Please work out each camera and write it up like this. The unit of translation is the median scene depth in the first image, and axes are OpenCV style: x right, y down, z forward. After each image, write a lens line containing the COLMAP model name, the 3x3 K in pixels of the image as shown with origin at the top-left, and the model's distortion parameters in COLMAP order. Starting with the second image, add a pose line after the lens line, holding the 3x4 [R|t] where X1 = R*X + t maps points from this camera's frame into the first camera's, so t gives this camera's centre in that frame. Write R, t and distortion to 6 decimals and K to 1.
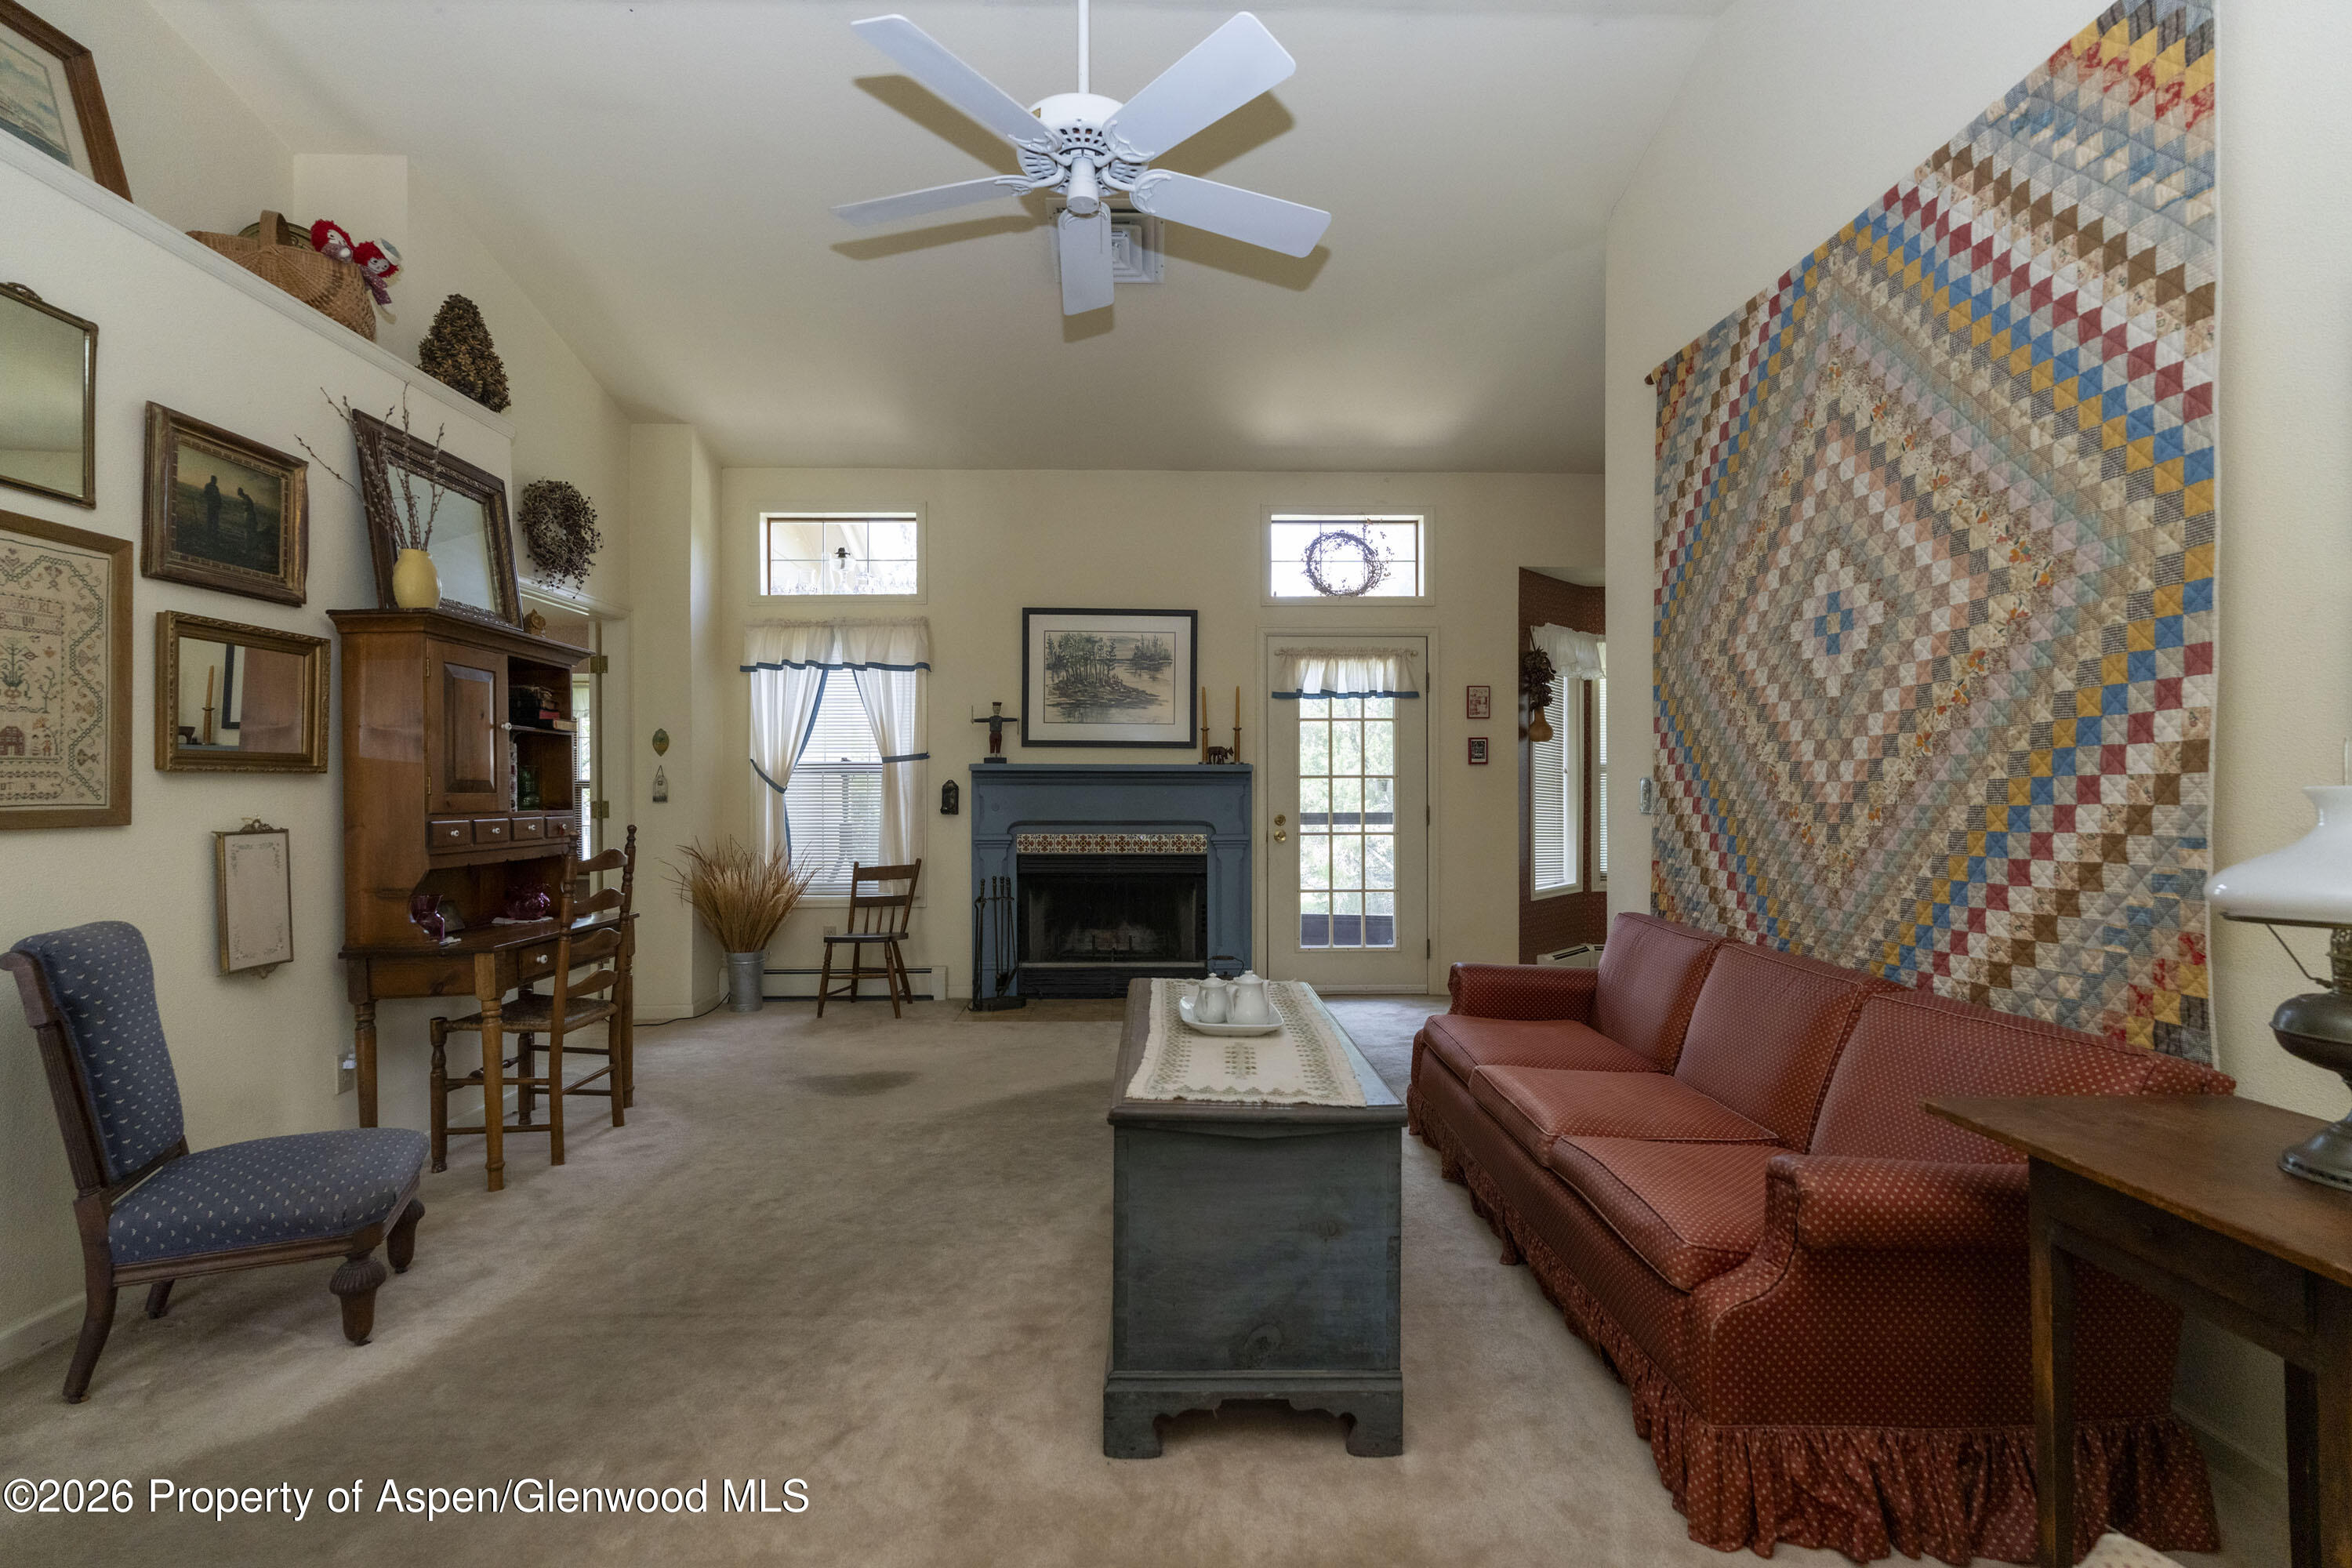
lens RADIAL K [[1056.1, 0, 1172.1], [0, 1056.1, 781.3], [0, 0, 1]] dist [-0.001876, -0.000134]
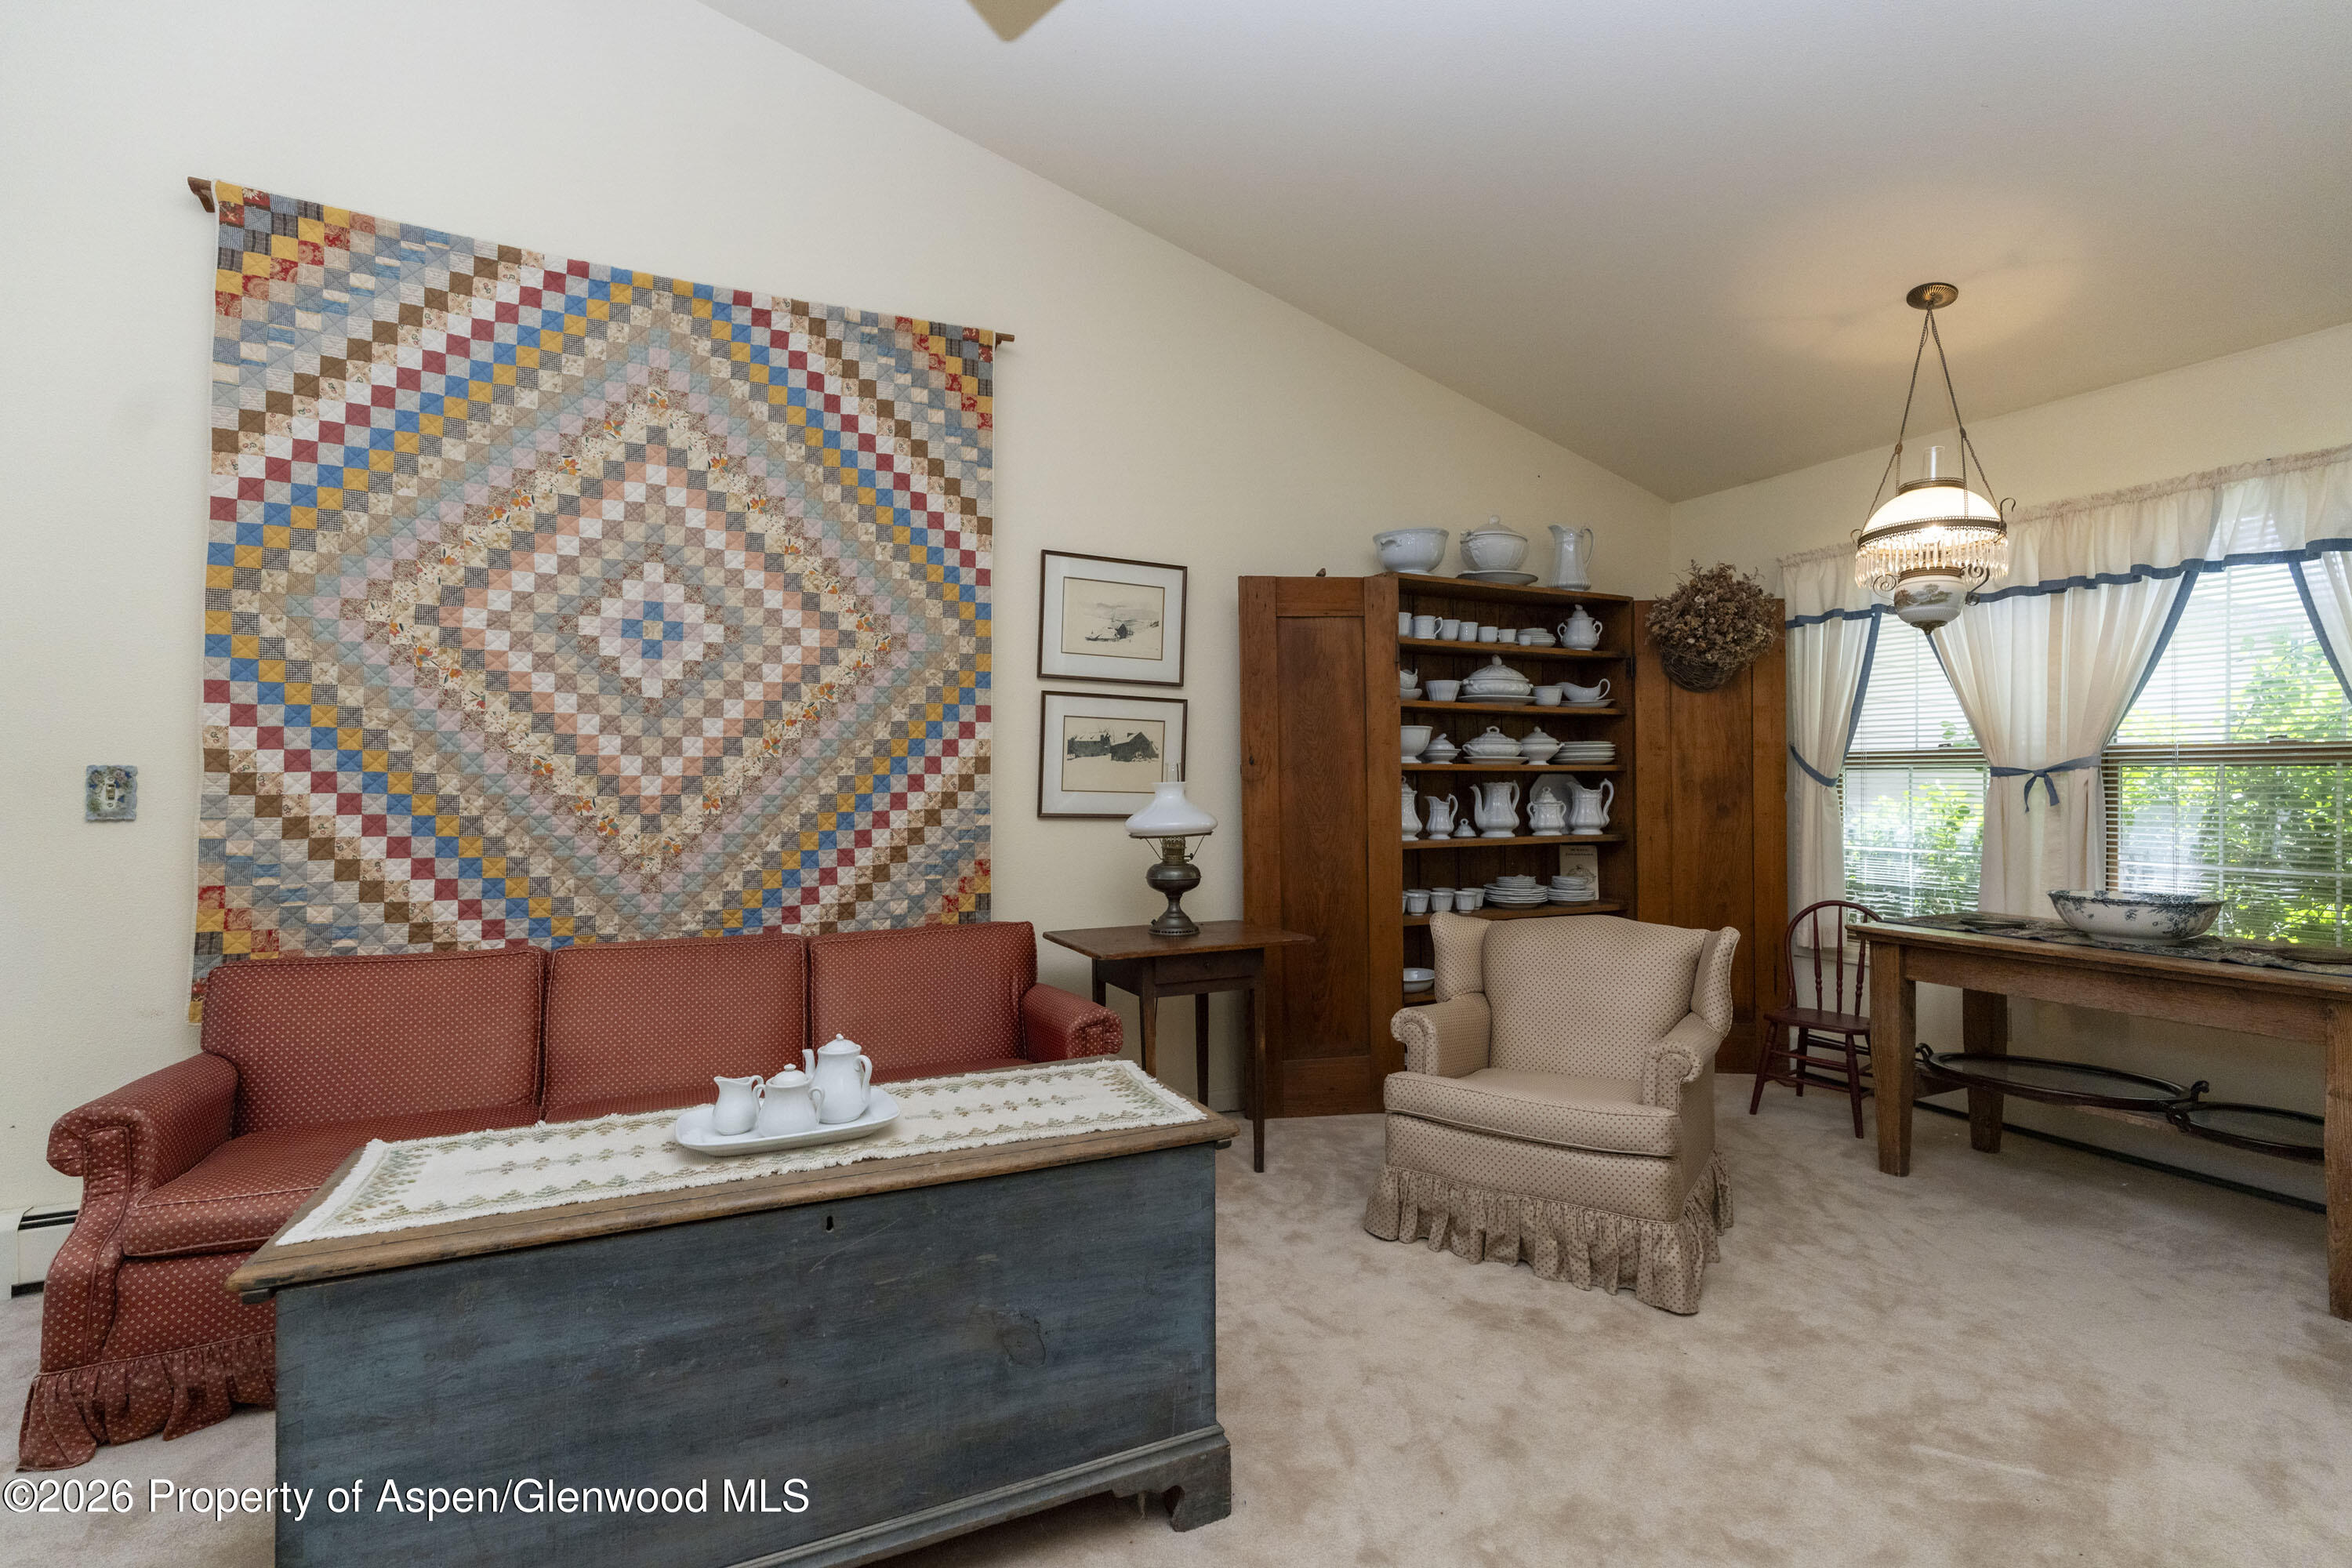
lens RADIAL K [[1056.1, 0, 1174.6], [0, 1056.1, 784.5], [0, 0, 1]] dist [-0.001876, -0.000134]
pose [[-0.396153, 0.009211, 0.918138, -0.757156], [-0.002763, 0.999933, -0.011223, 0.026245], [-0.918180, -0.006983, -0.396101, 1.217066]]
